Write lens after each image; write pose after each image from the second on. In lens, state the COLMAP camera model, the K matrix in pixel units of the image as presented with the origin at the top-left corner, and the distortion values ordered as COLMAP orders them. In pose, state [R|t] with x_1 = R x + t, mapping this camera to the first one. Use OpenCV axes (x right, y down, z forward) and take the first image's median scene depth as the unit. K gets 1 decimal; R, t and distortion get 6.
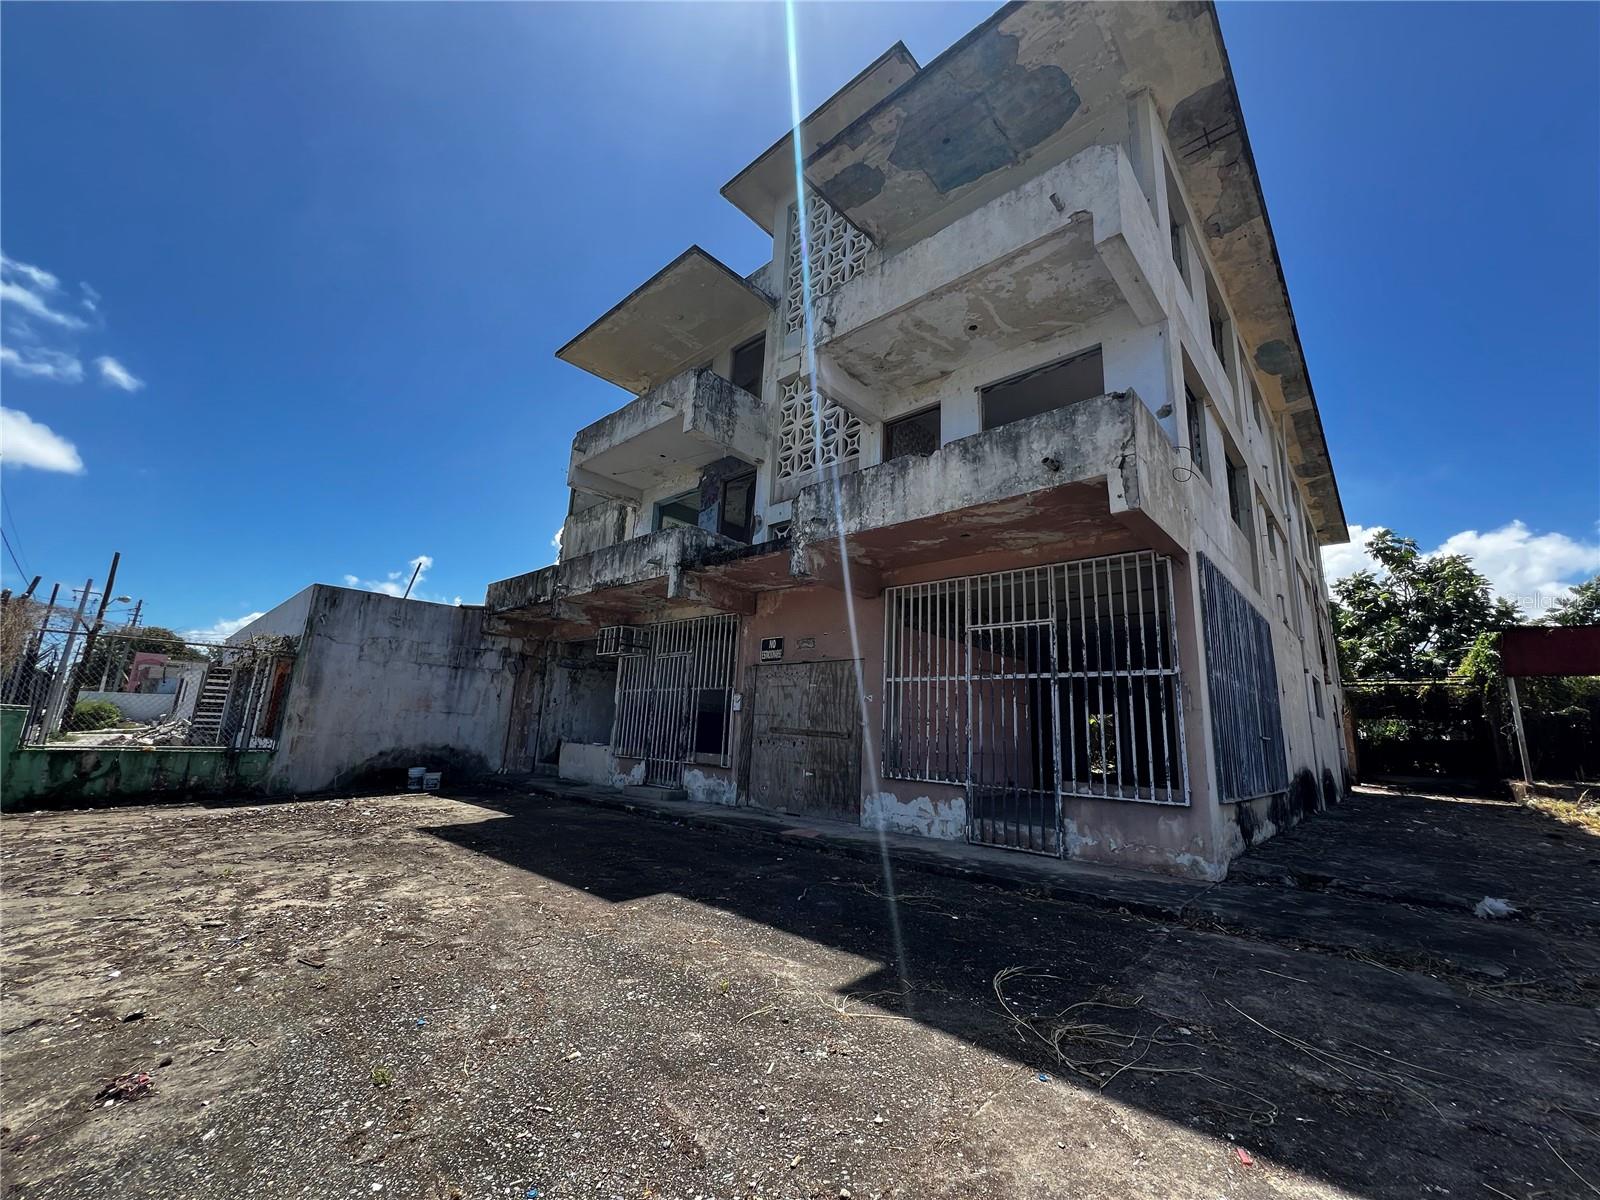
lens RADIAL K [[639.6, 0, 800.0], [0, 639.6, 600.0], [0, 0, 1]] dist [-0.001487, 0.000712]
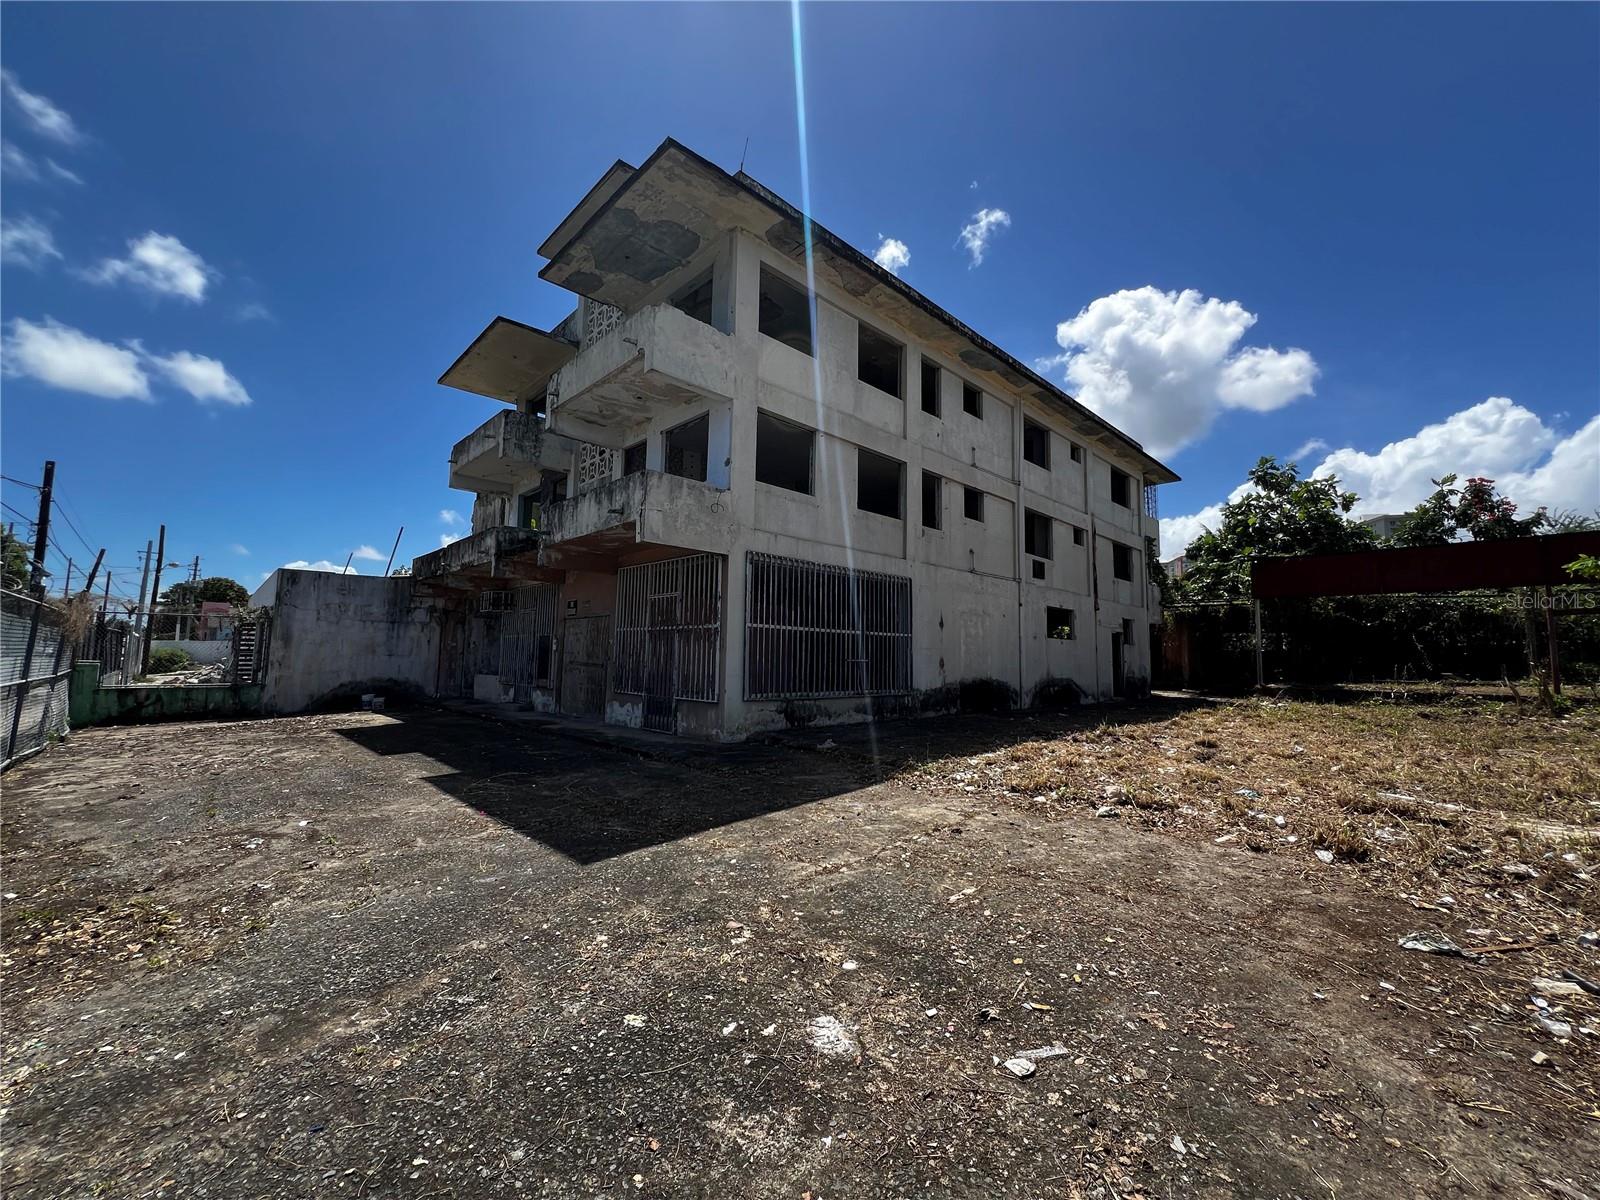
lens RADIAL K [[642.5, 0, 800.0], [0, 642.5, 600.0], [0, 0, 1]] dist [-0.002512, 0.000792]
pose [[0.997711, -0.033327, -0.058836, 0.492712], [0.040002, 0.992423, 0.116177, -0.078707], [0.054519, -0.118265, 0.991484, -0.363669]]
